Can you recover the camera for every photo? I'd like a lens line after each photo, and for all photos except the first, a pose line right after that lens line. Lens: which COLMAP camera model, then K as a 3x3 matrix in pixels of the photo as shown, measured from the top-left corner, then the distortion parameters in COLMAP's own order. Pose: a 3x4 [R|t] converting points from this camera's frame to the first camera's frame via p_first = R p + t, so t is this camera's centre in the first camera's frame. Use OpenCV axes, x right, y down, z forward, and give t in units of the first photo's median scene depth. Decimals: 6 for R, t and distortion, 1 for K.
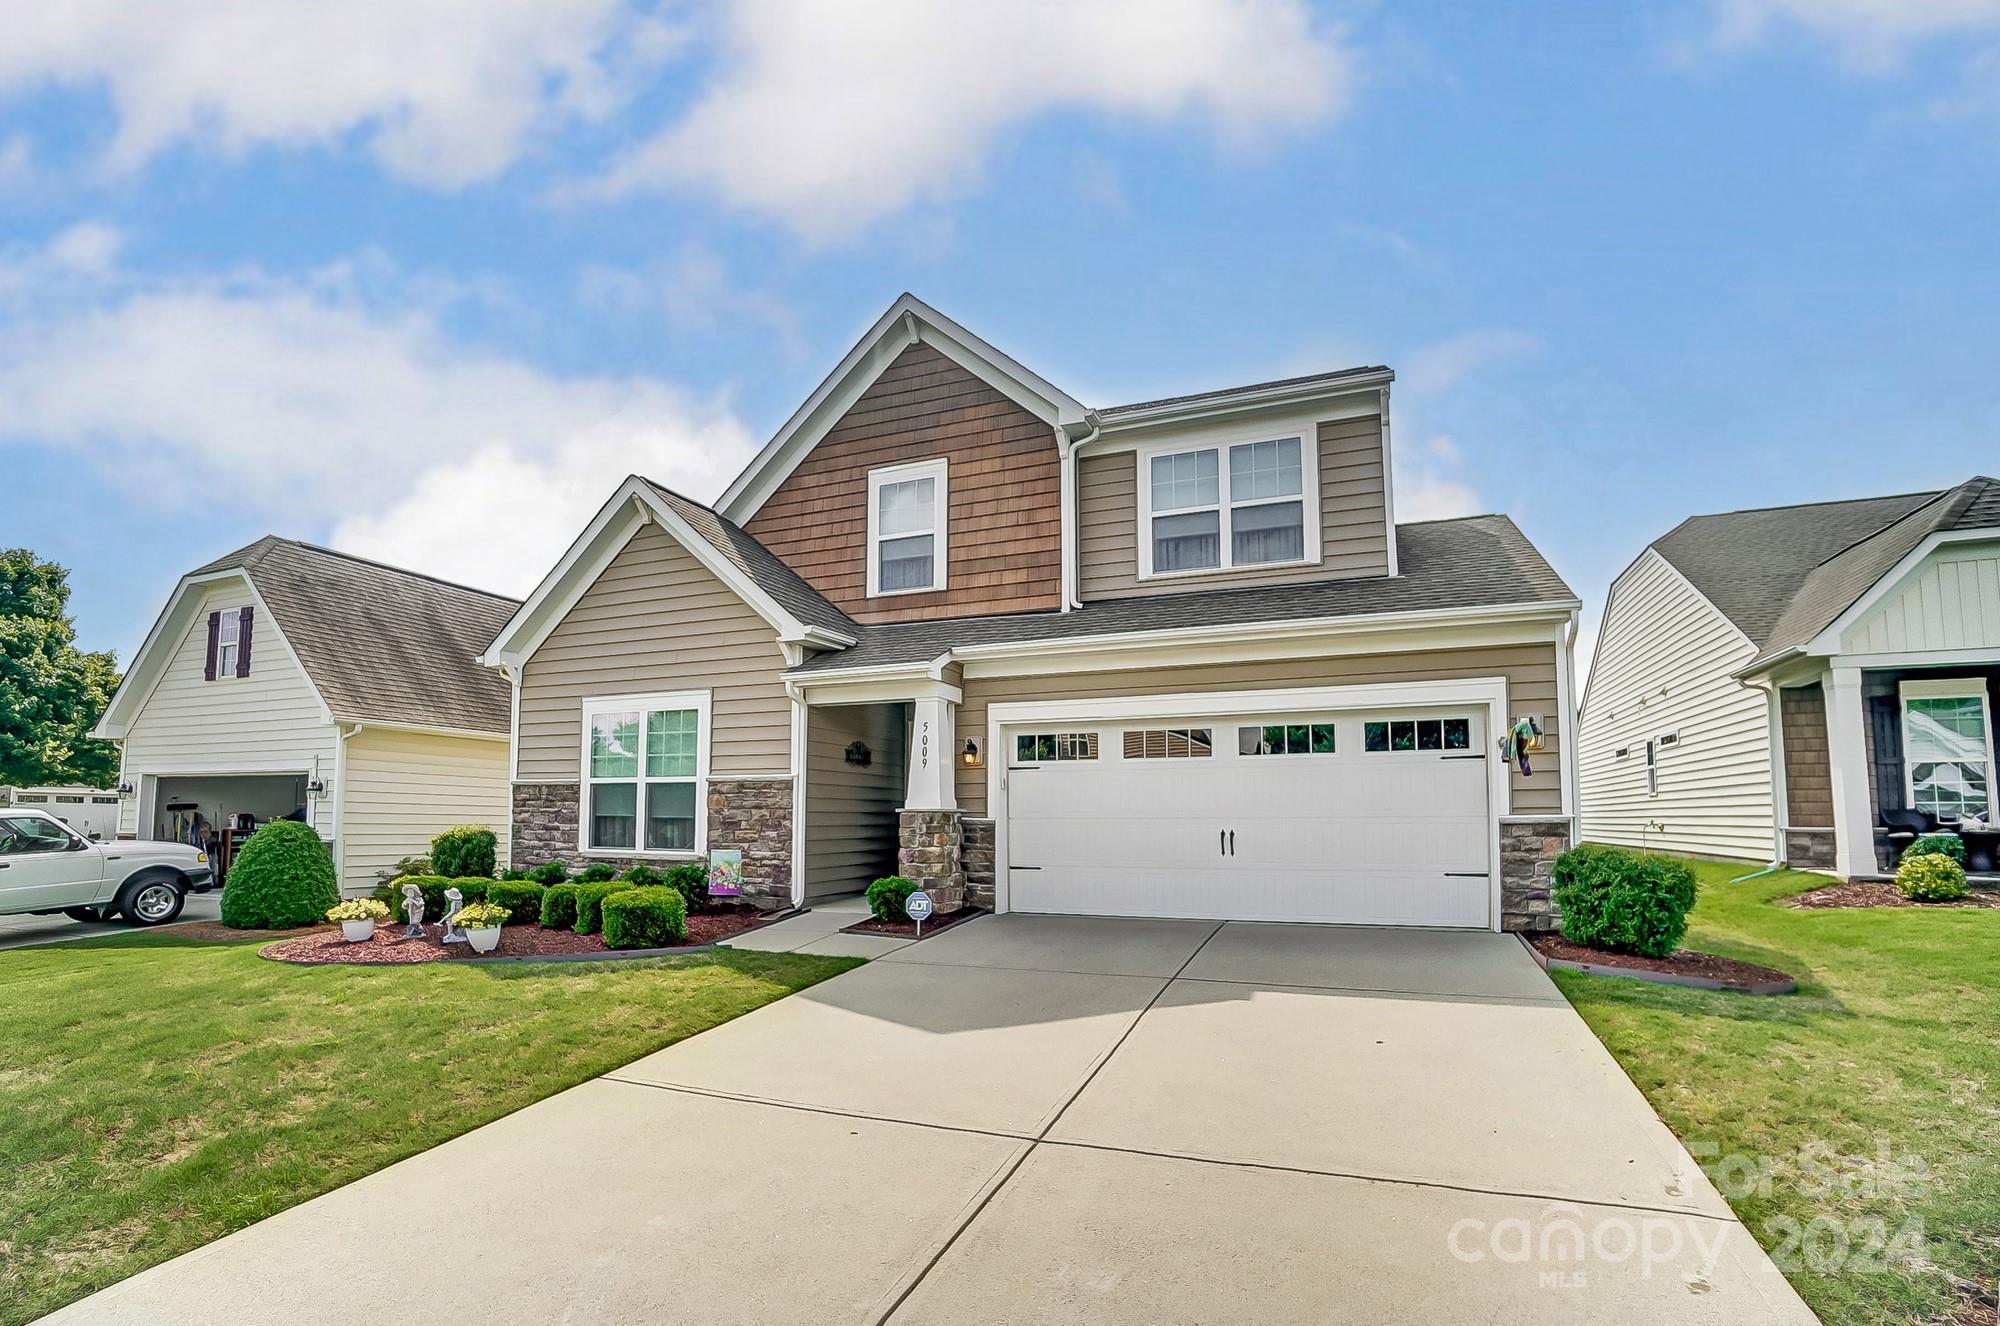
lens RADIAL K [[893.2, 0, 1005.7], [0, 893.2, 573.0], [0, 0, 1]] dist [-0.010582, -0.000218]
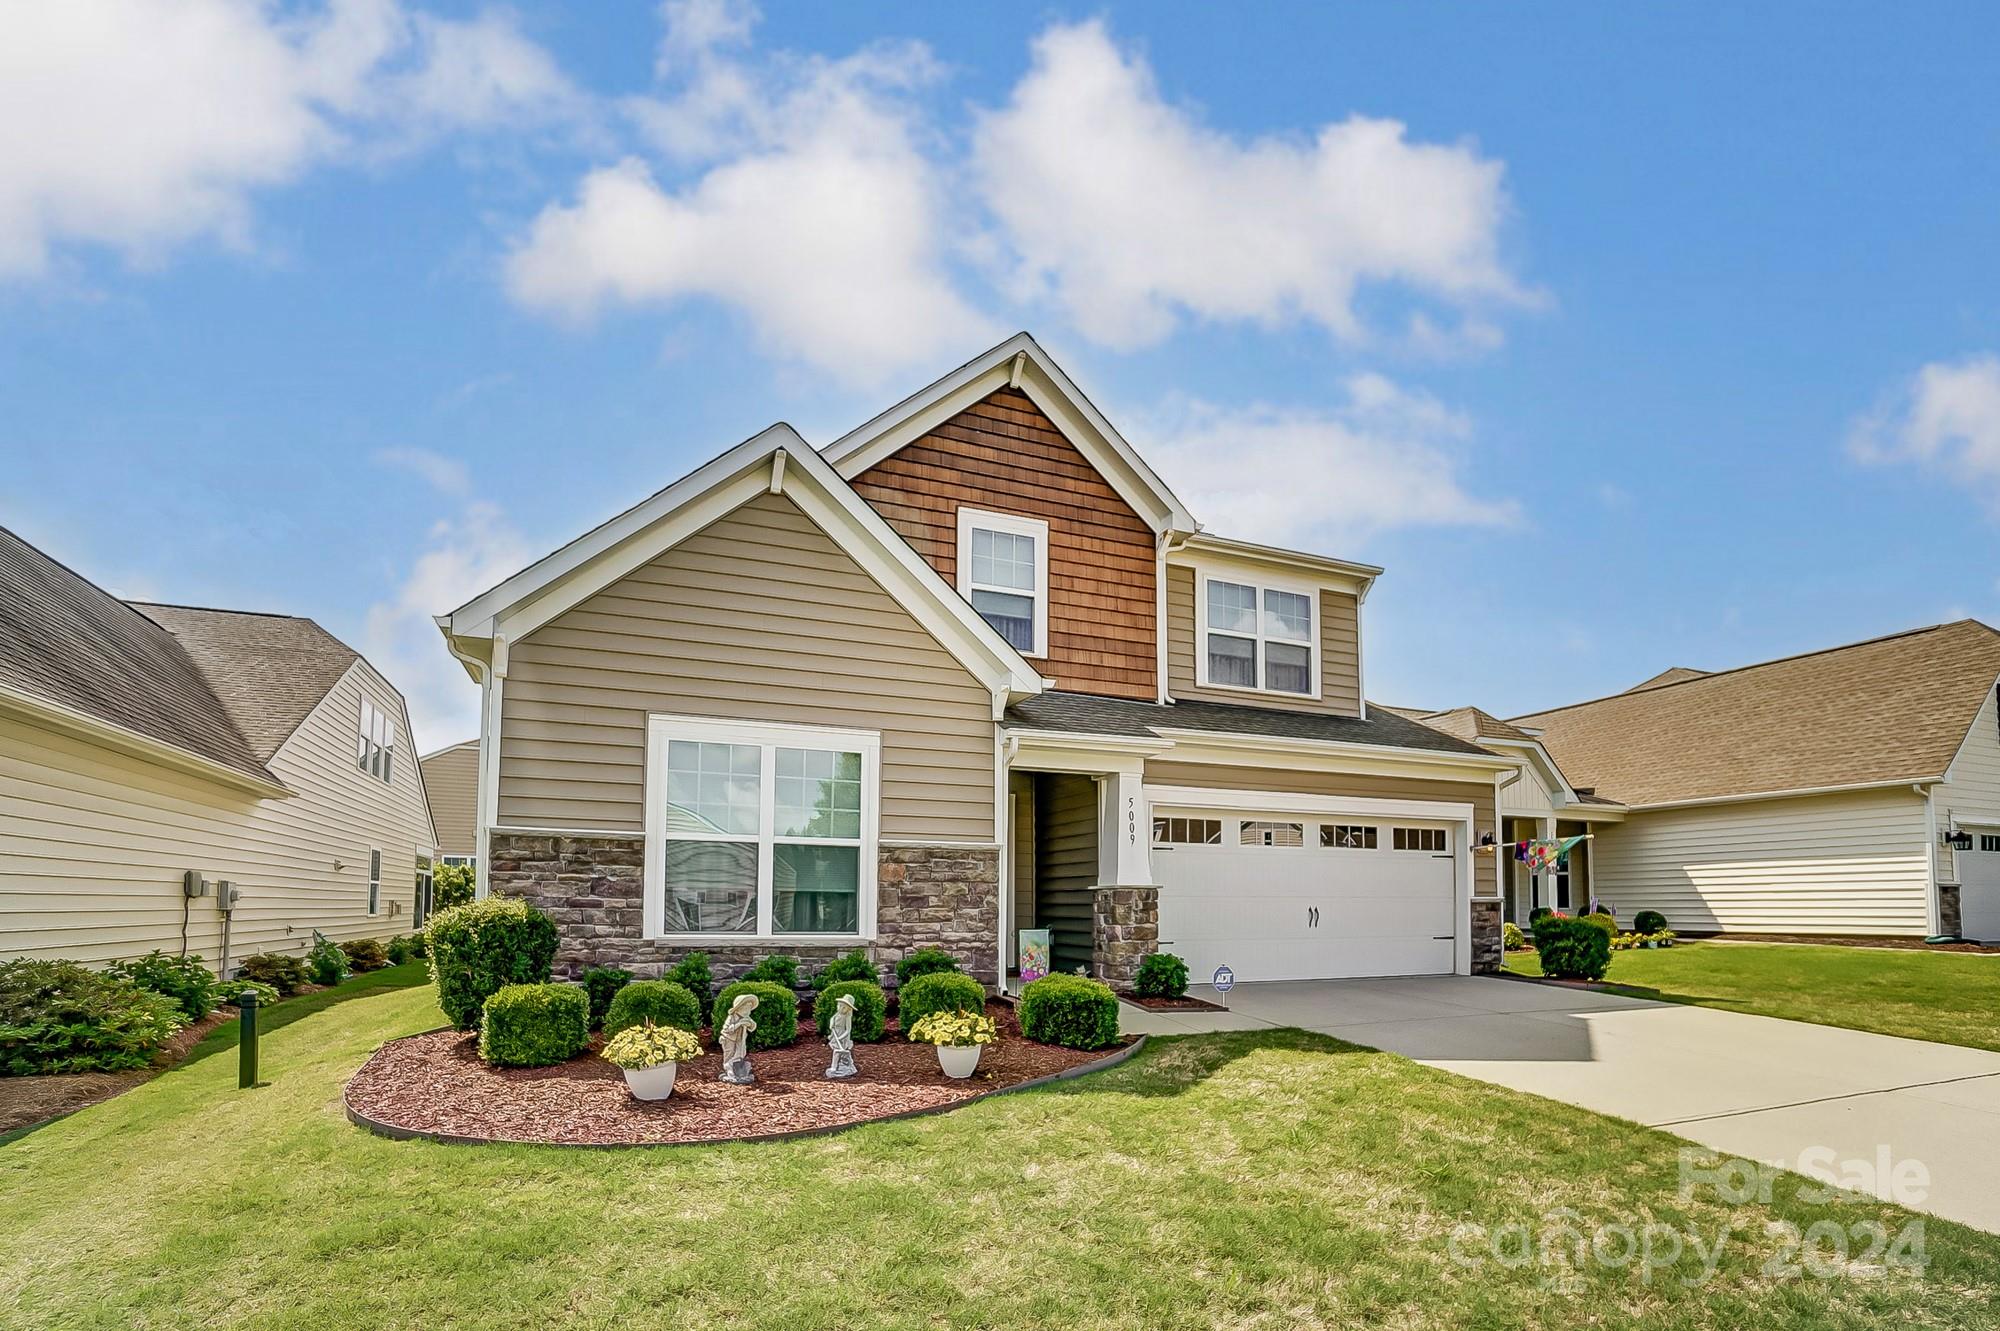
lens RADIAL K [[881.7, 0, 992.1], [0, 881.7, 685.5], [0, 0, 1]] dist [-0.012386, 0.000165]
pose [[0.726110, 0.168845, 0.666525, -0.782876], [-0.189722, 0.980947, -0.041813, 0.103628], [-0.660885, -0.096094, 0.744310, 0.352164]]
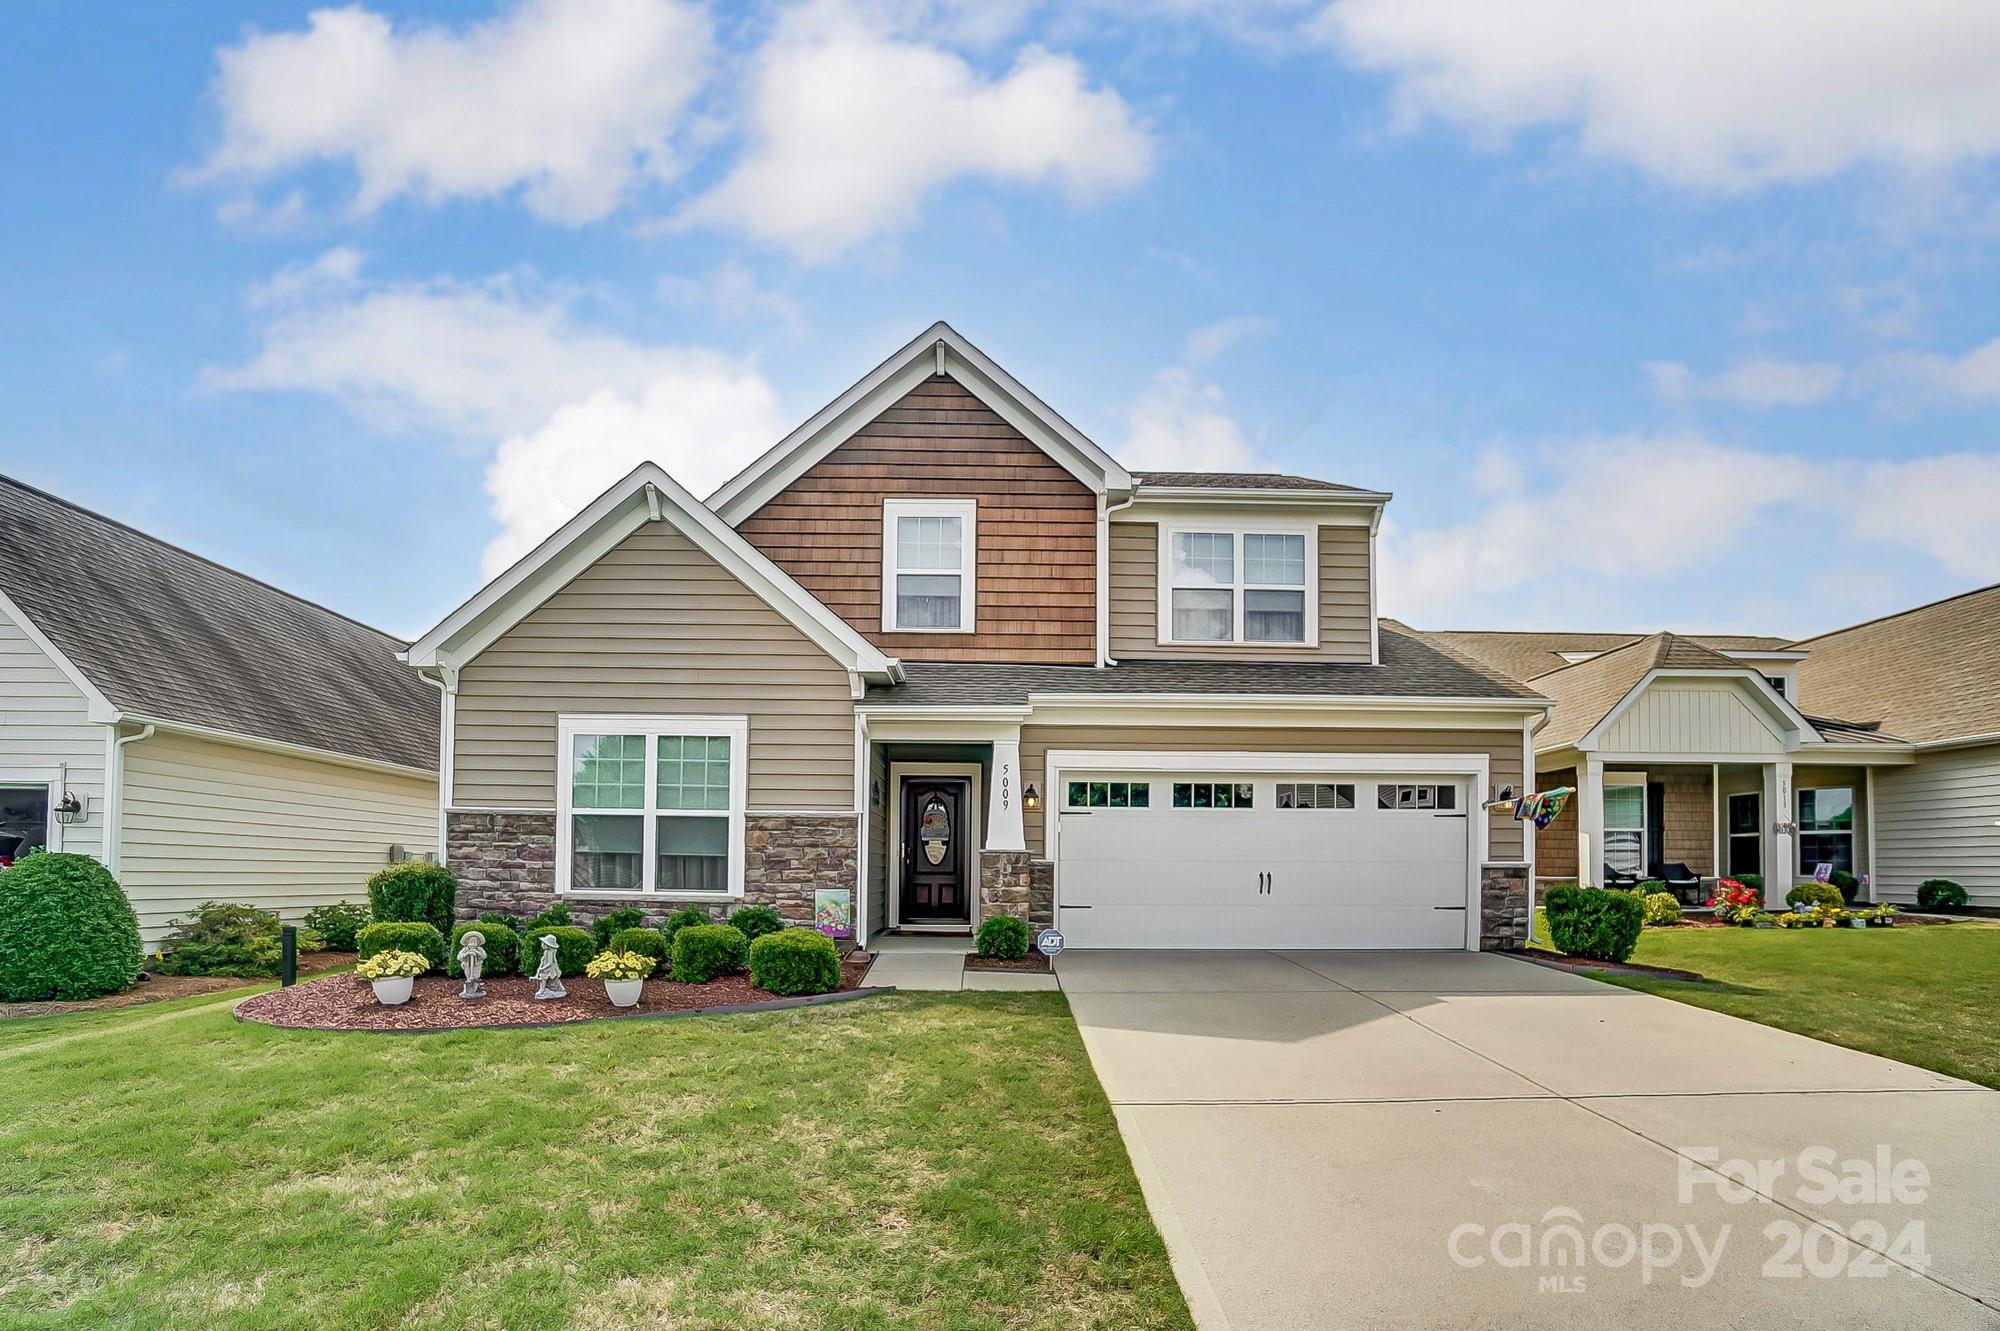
lens RADIAL K [[896.1, 0, 997.1], [0, 896.1, 668.8], [0, 0, 1]] dist [-0.014390, 0.000556]
pose [[0.922257, 0.092728, 0.375292, -0.439797], [-0.111375, 0.993377, 0.028250, 0.028819], [-0.370186, -0.067852, 0.926476, 0.067561]]
